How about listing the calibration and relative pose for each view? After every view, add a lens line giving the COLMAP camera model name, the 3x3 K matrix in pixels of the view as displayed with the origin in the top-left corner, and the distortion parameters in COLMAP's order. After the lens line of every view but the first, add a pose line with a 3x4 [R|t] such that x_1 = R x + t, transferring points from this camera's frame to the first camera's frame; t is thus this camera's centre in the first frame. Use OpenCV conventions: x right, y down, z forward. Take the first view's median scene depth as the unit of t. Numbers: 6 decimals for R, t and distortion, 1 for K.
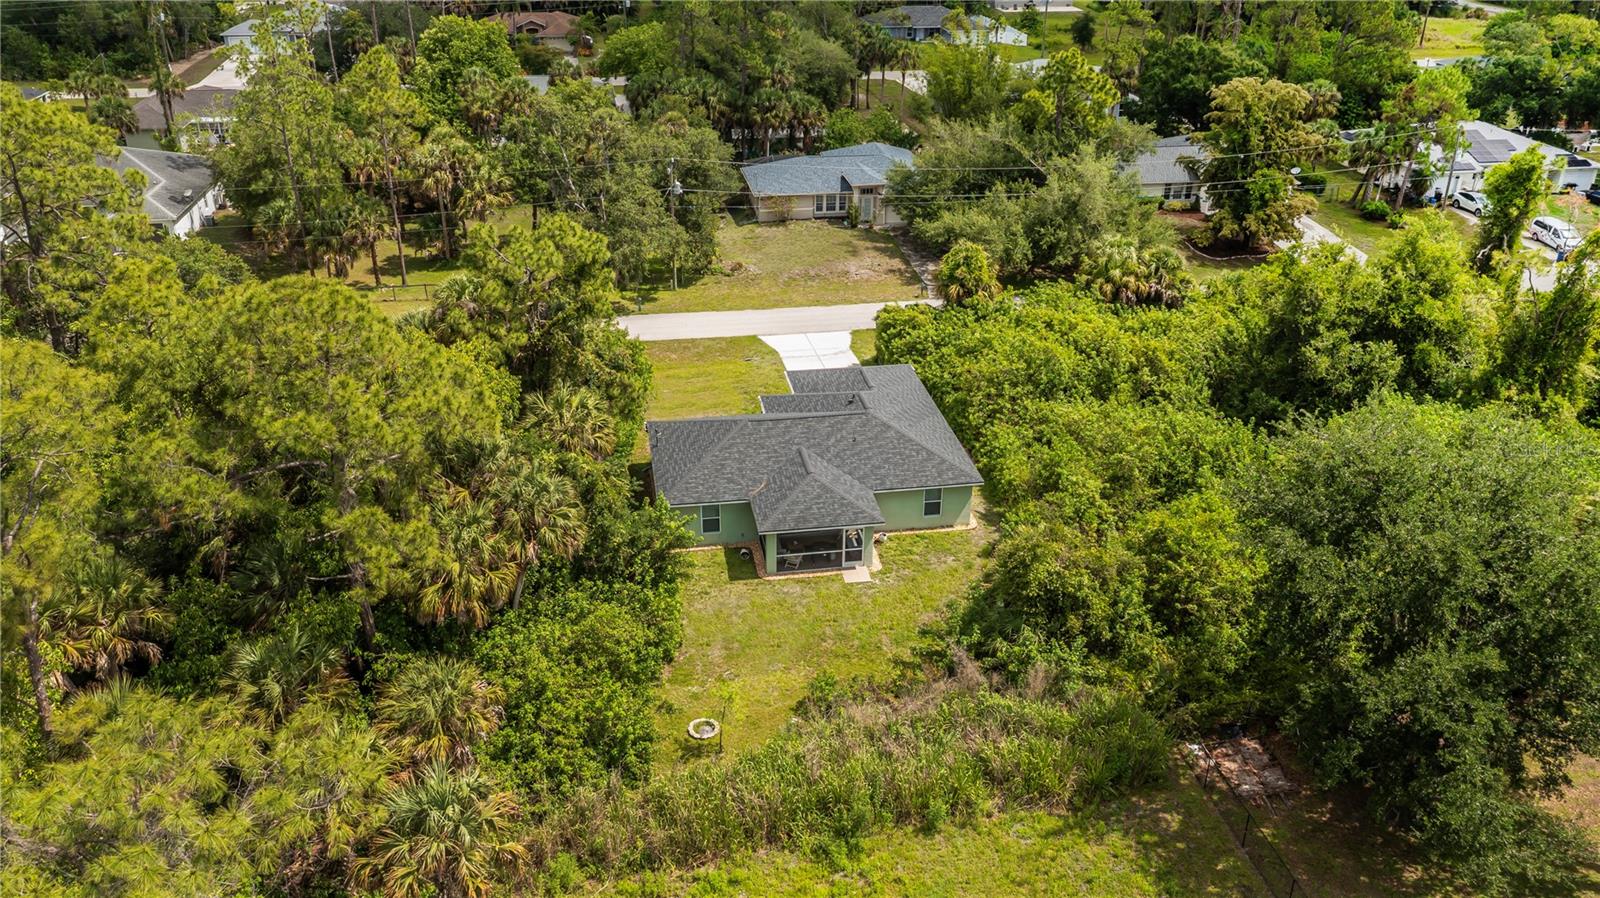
lens RADIAL K [[1288.3, 0, 780.6], [0, 1288.3, 449.4], [0, 0, 1]] dist [0.002617, 0.004558]
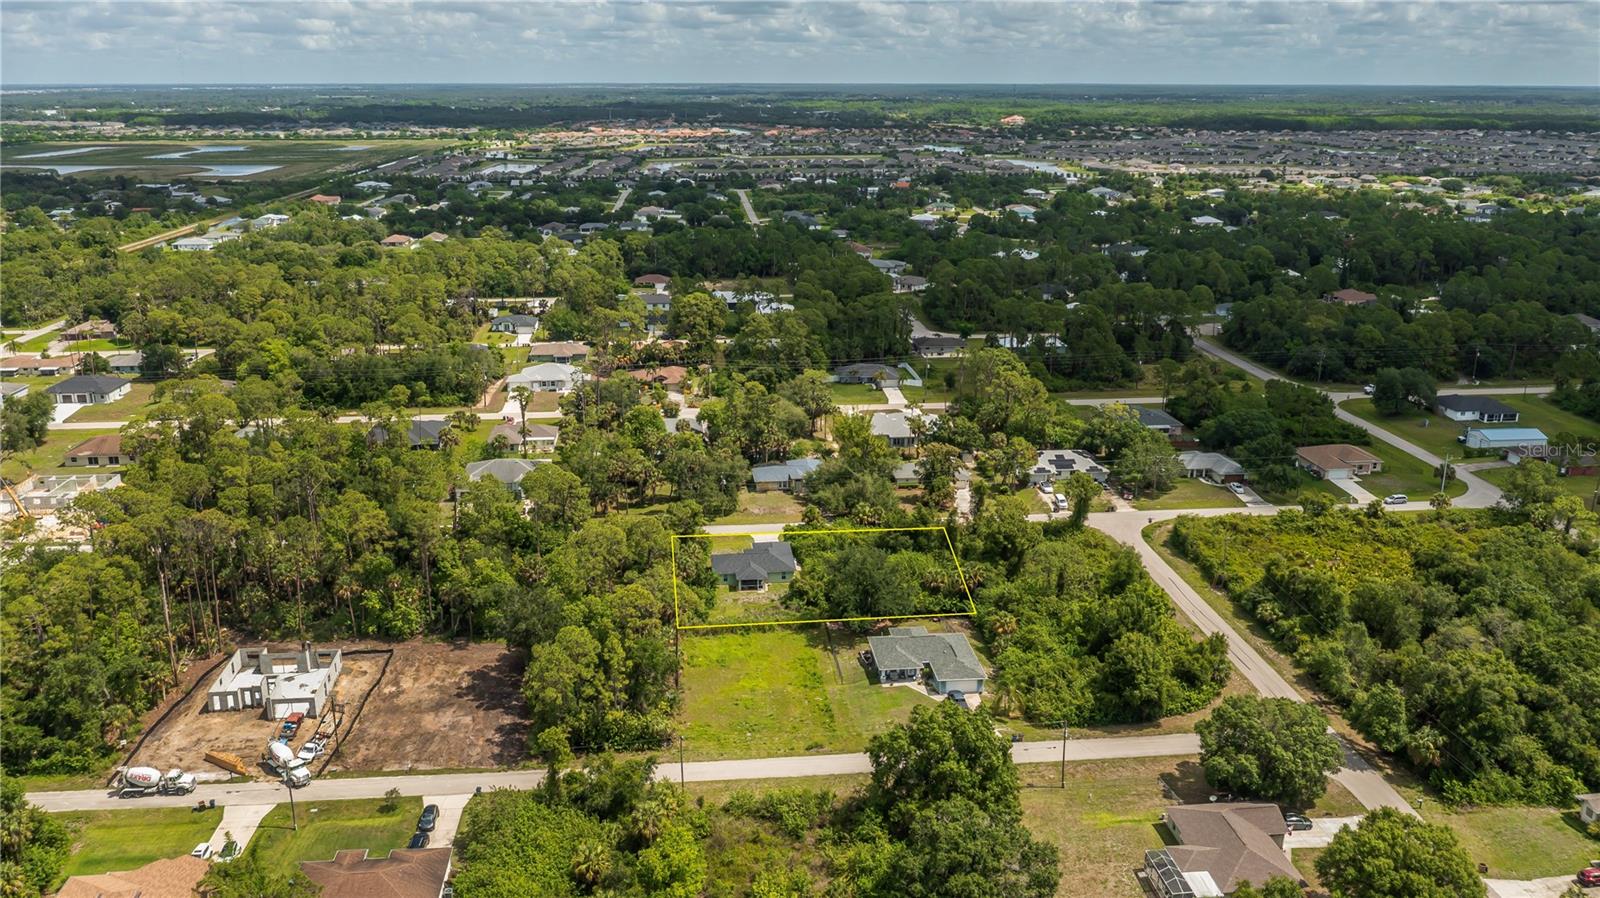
lens RADIAL K [[1288.3, 0, 780.6], [0, 1288.3, 449.4], [0, 0, 1]] dist [0.002617, 0.004558]
pose [[0.998248, 0.016216, -0.056901, 0.210607], [-0.025398, 0.986042, -0.164547, 0.198134], [0.053439, 0.165703, 0.984727, -1.861610]]
